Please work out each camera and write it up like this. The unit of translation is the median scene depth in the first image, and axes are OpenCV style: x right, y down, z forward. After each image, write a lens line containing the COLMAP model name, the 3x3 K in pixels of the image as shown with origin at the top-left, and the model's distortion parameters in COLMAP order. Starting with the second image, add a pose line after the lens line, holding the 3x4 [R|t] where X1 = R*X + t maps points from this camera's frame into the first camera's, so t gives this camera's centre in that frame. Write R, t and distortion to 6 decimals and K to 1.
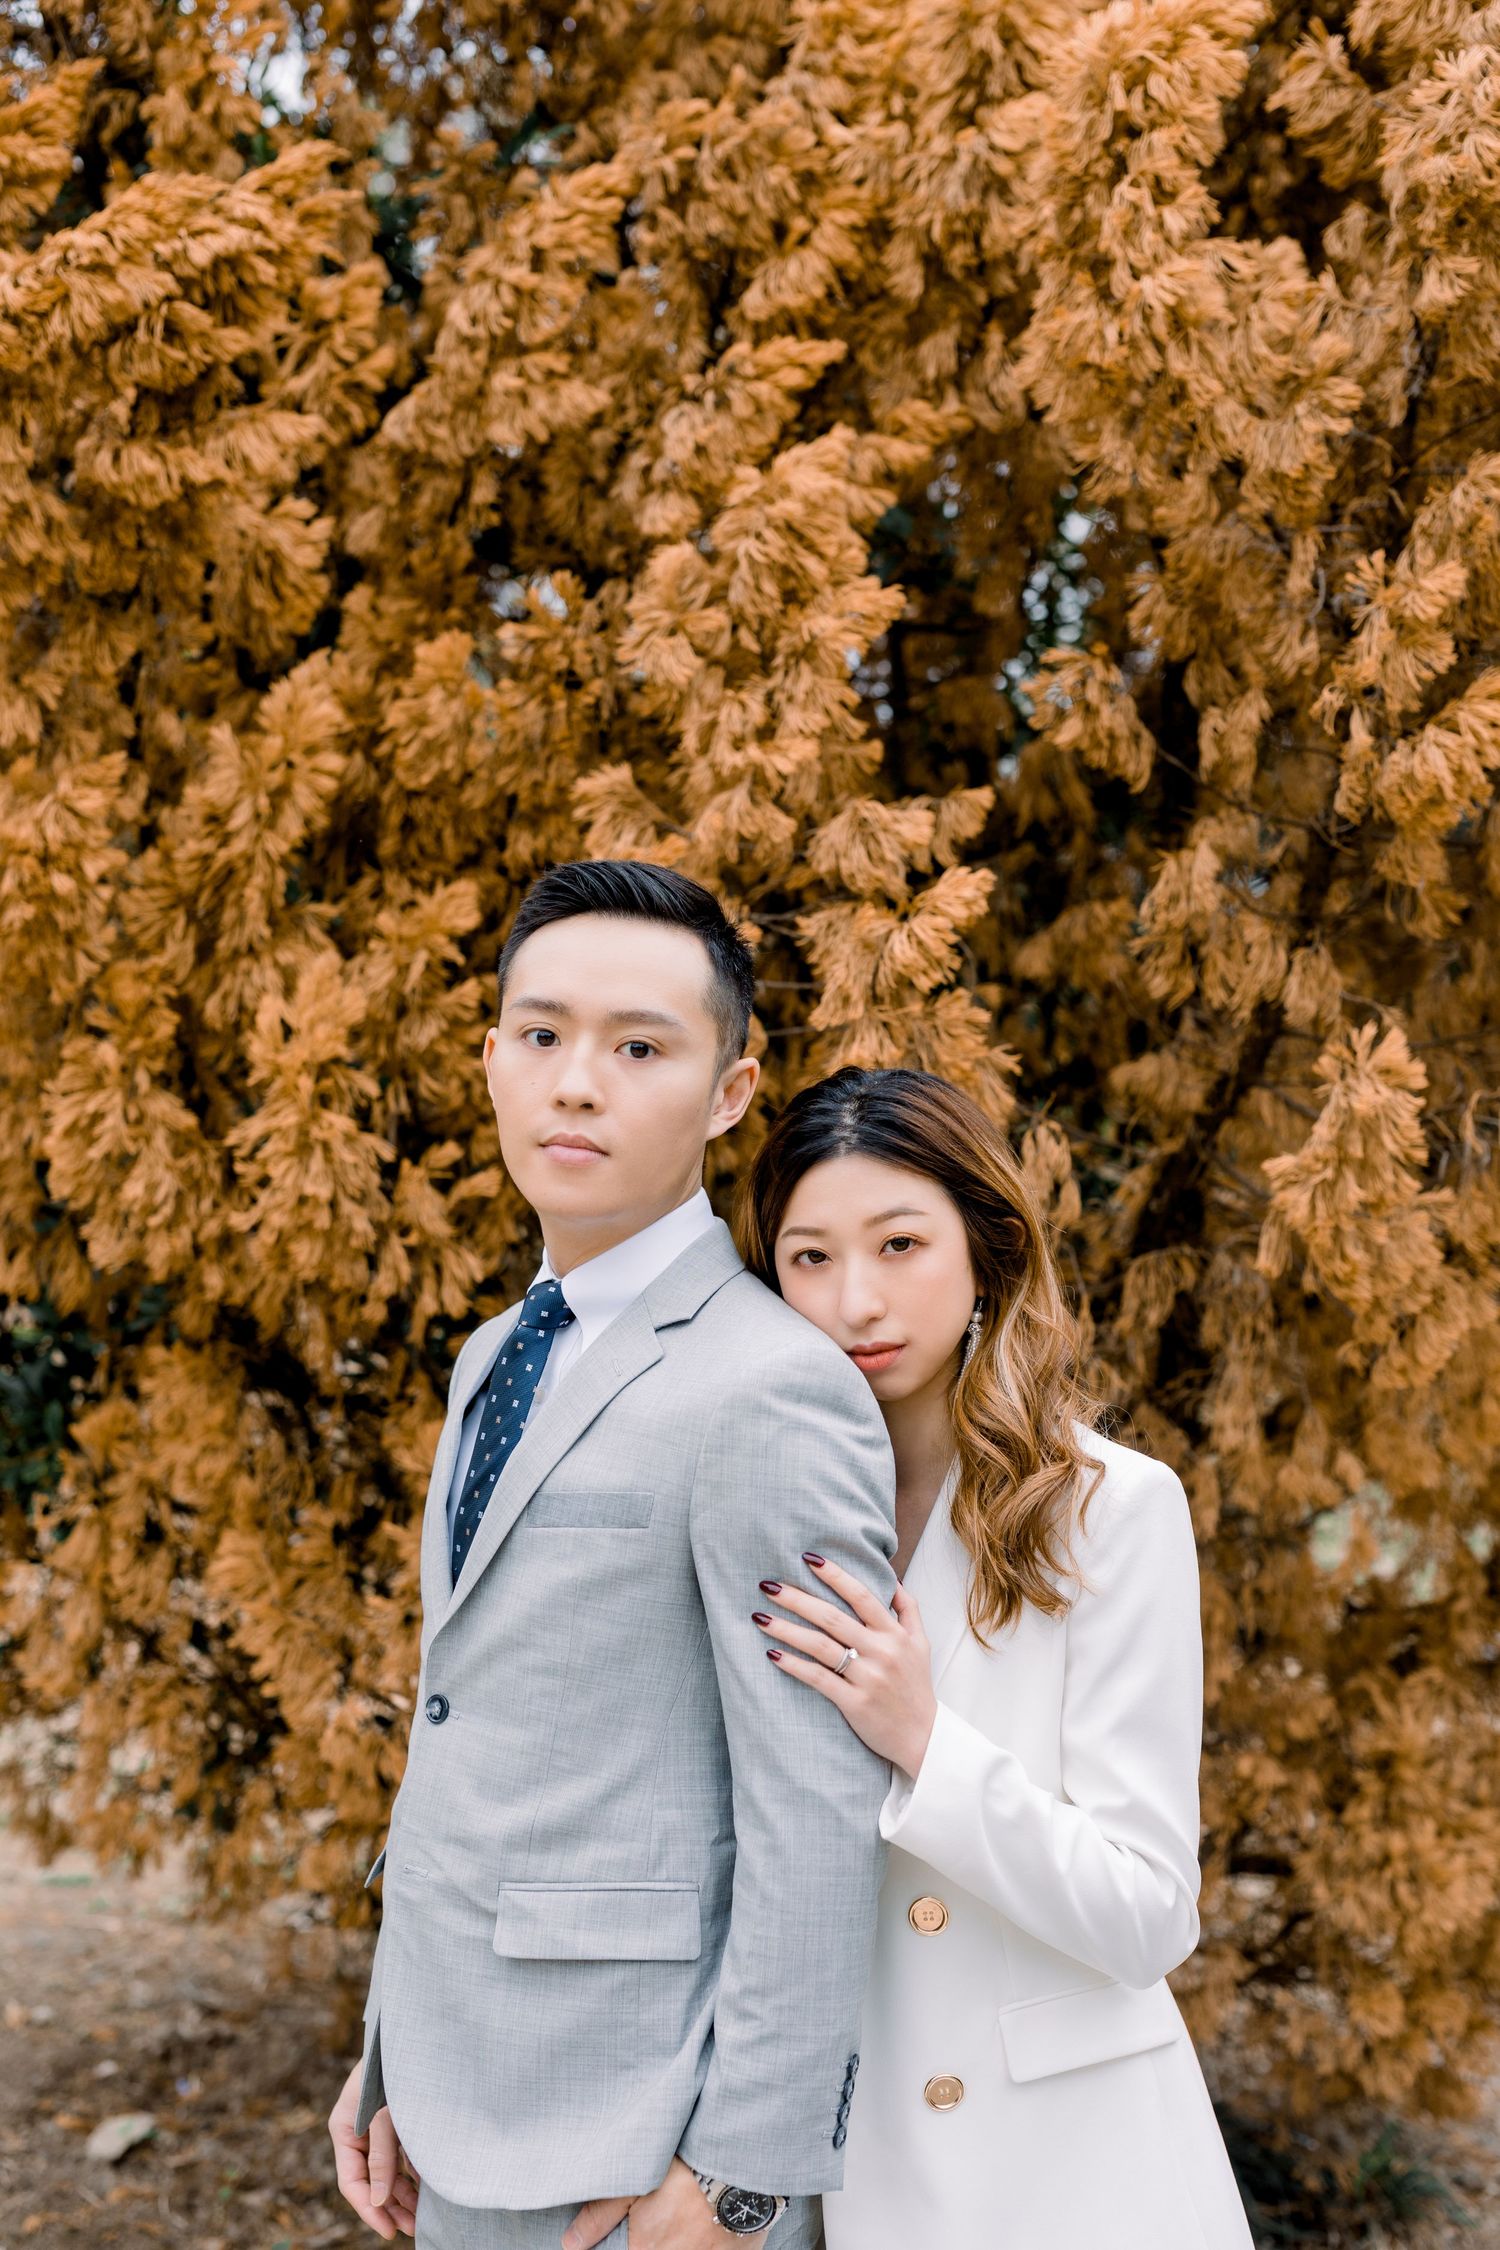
lens RADIAL K [[3166.1, 0, 730.9], [0, 3166.1, 1127.5], [0, 0, 1]] dist [-0.016977, 0.049072]
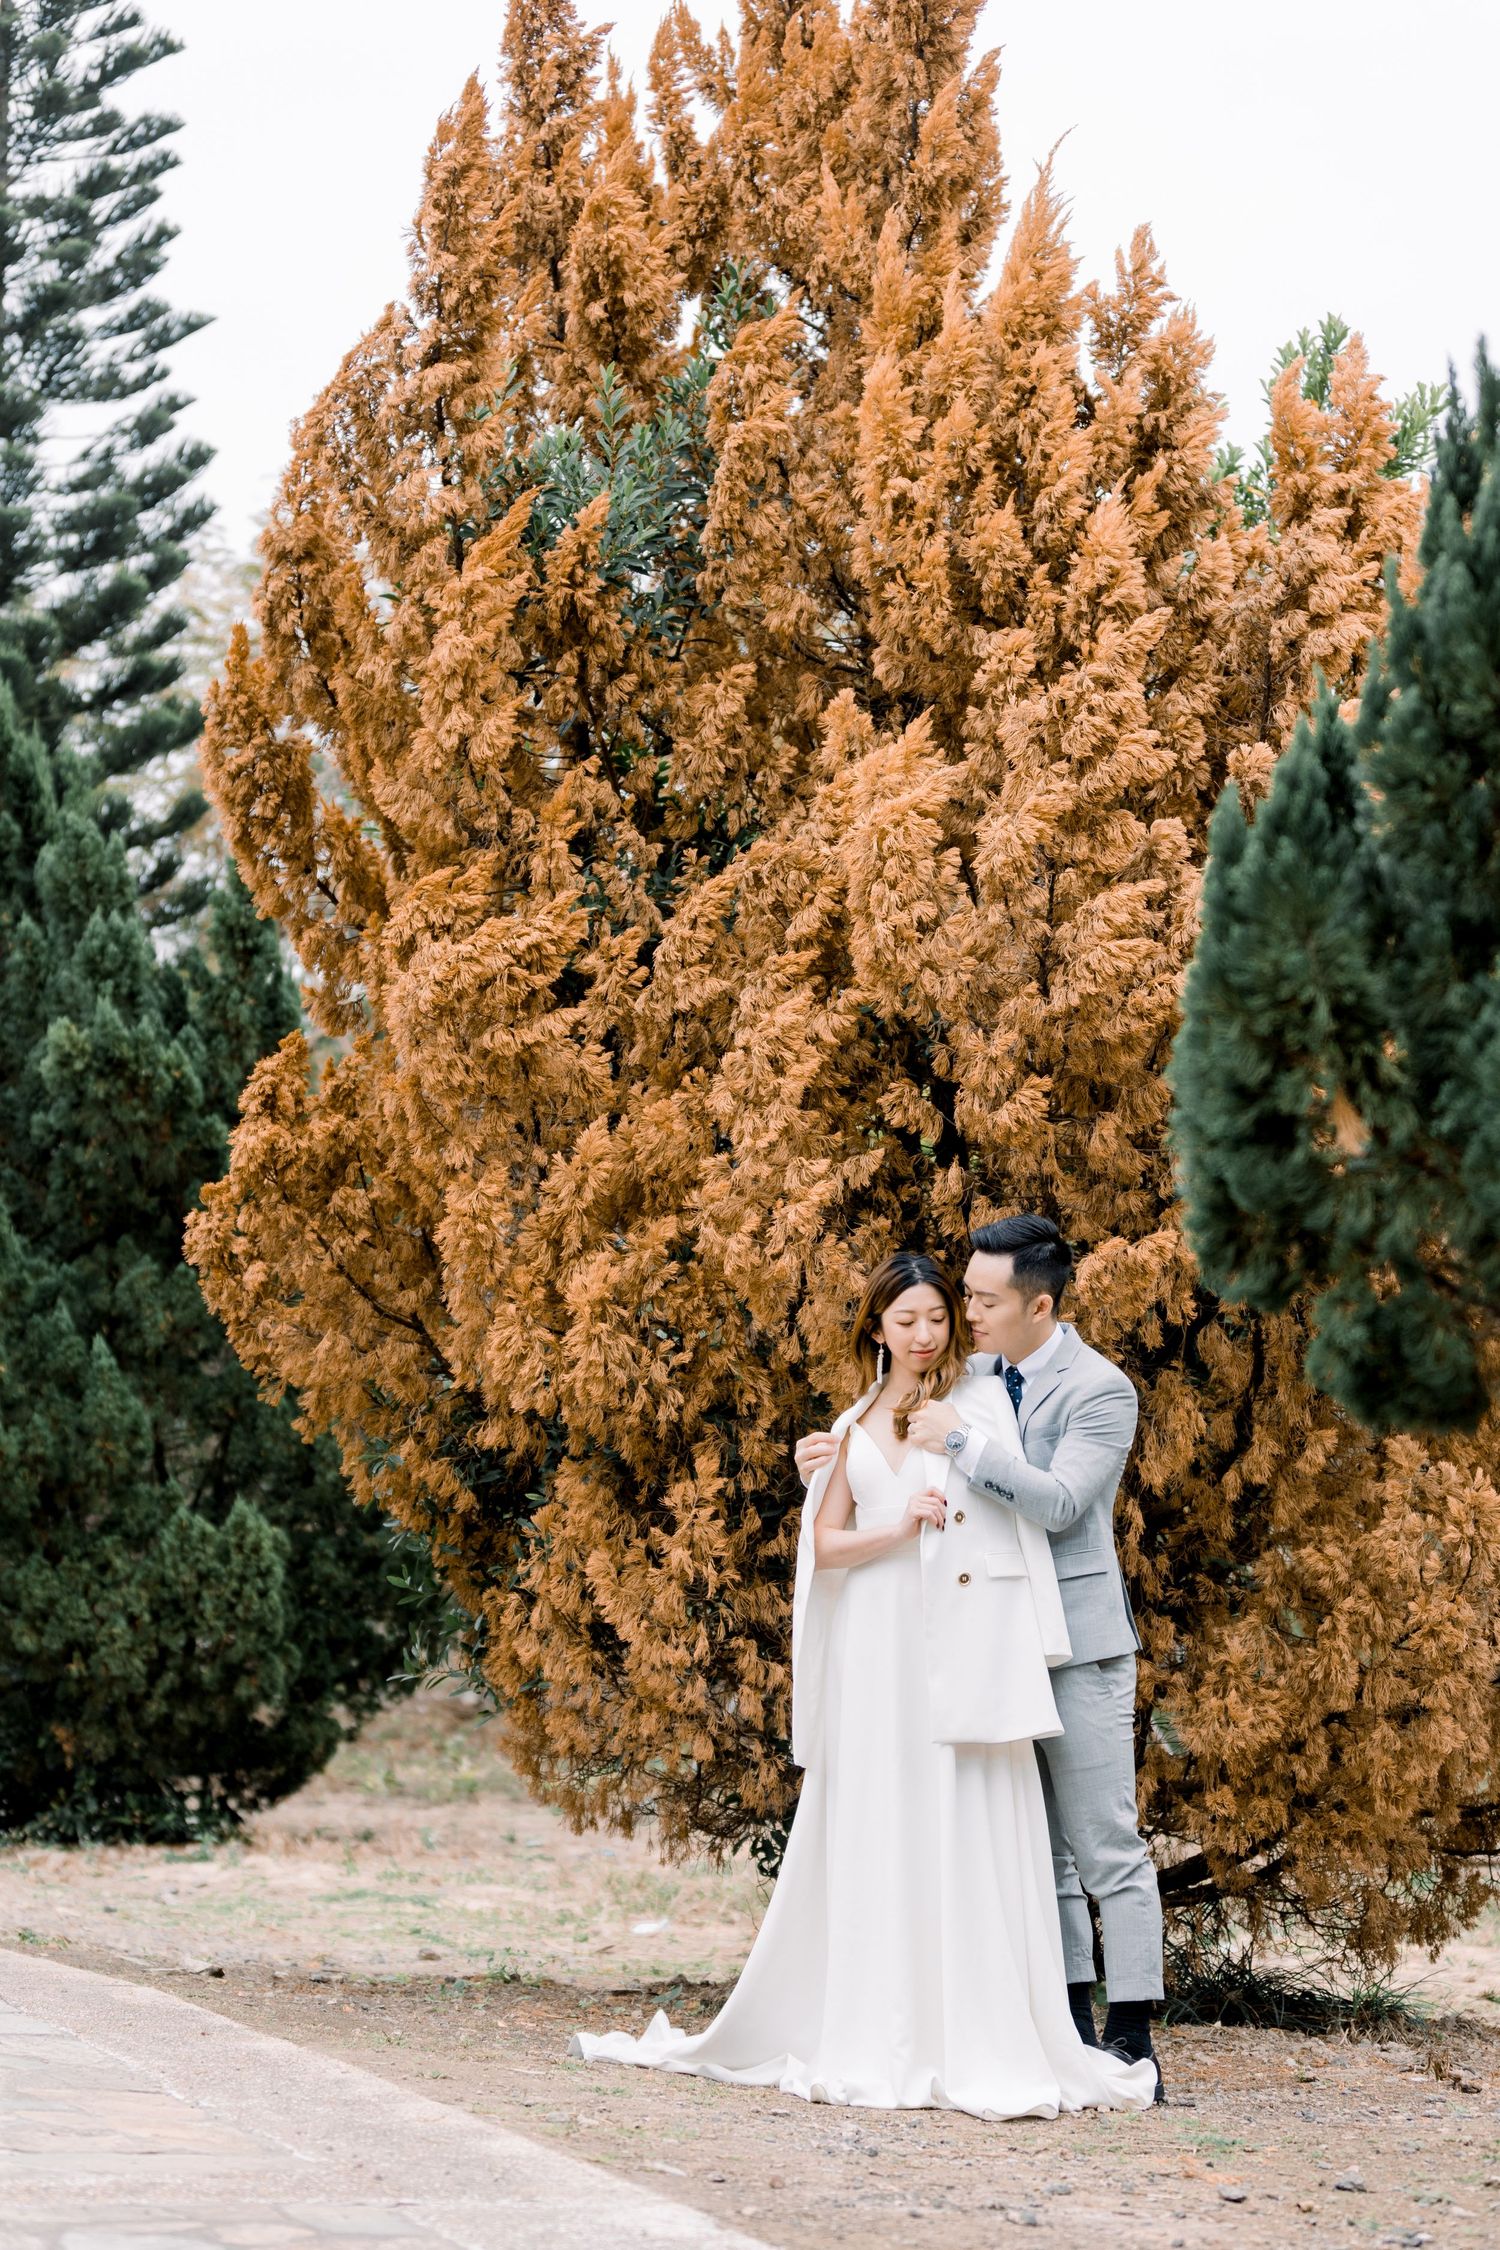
lens RADIAL K [[4752.6, 0, 750.0], [0, 4752.6, 1125.0], [0, 0, 1]] dist [0.068273, 0.440403]
pose [[0.950589, -0.087587, -0.297841, 0.932992], [0.039570, 0.985735, -0.163586, 0.390374], [0.307920, 0.143717, 0.940495, -2.010016]]
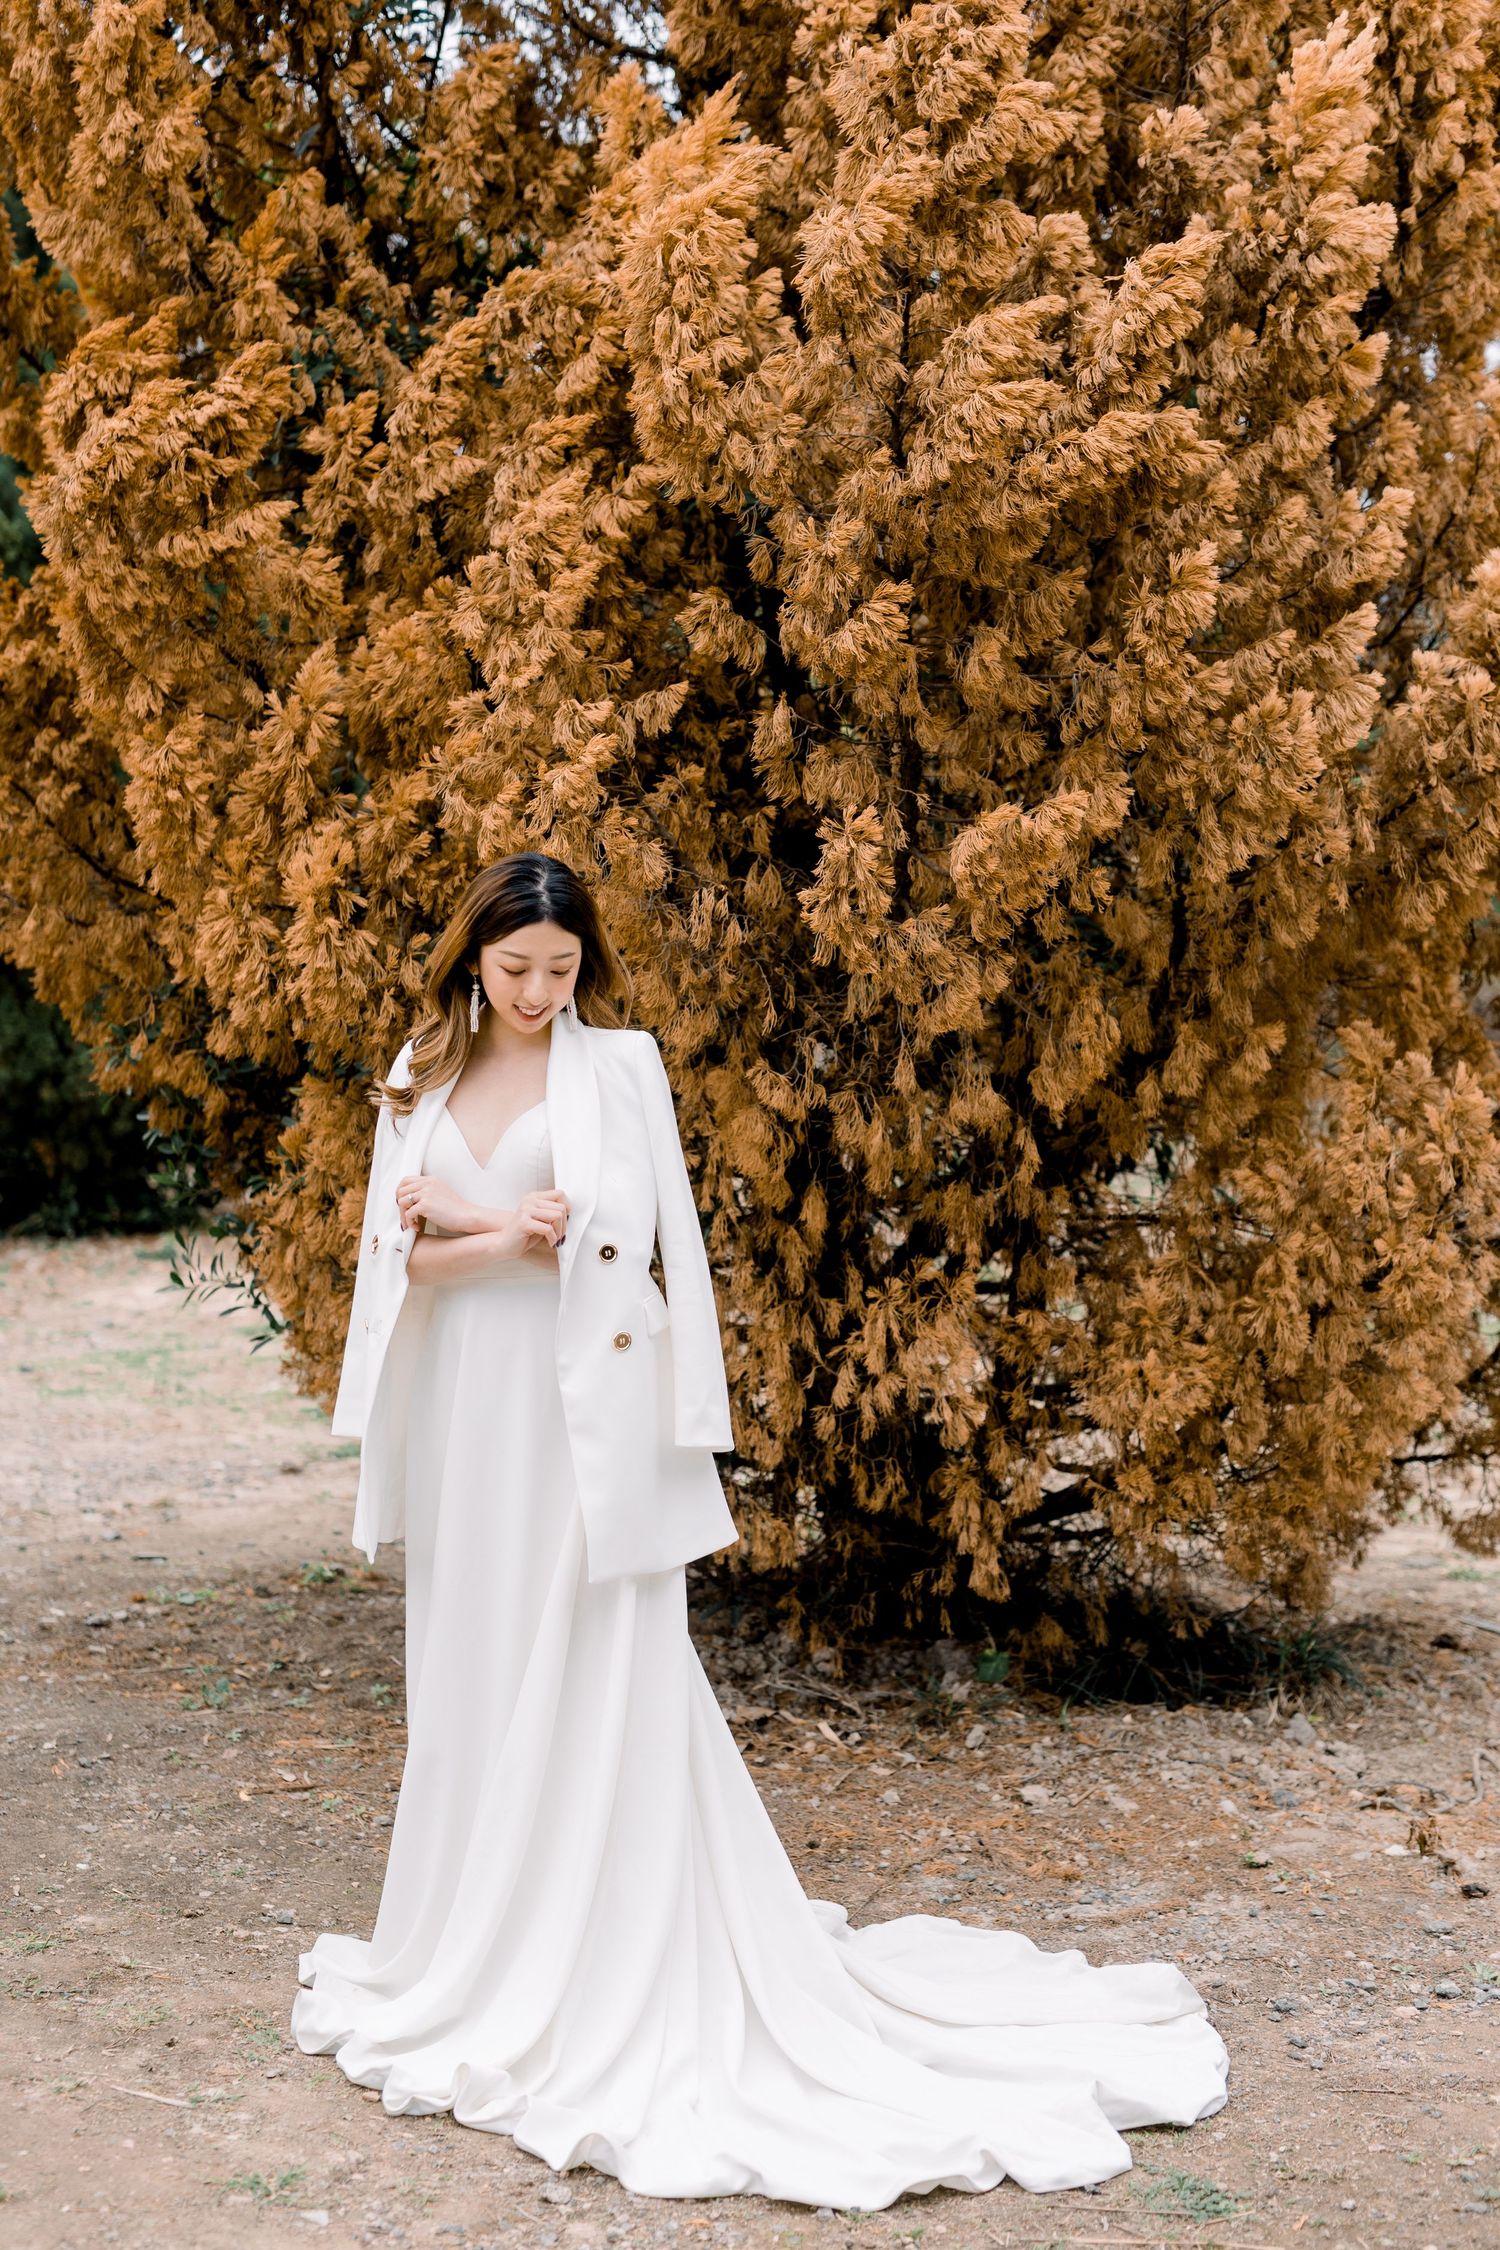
lens RADIAL K [[3166.1, 0, 730.9], [0, 3166.1, 1127.5], [0, 0, 1]] dist [-0.016977, 0.049072]
pose [[0.951541, -0.062476, -0.301109, 0.557350], [0.069958, 0.997450, 0.014116, 0.094744], [0.299459, -0.034497, 0.953485, -0.518629]]
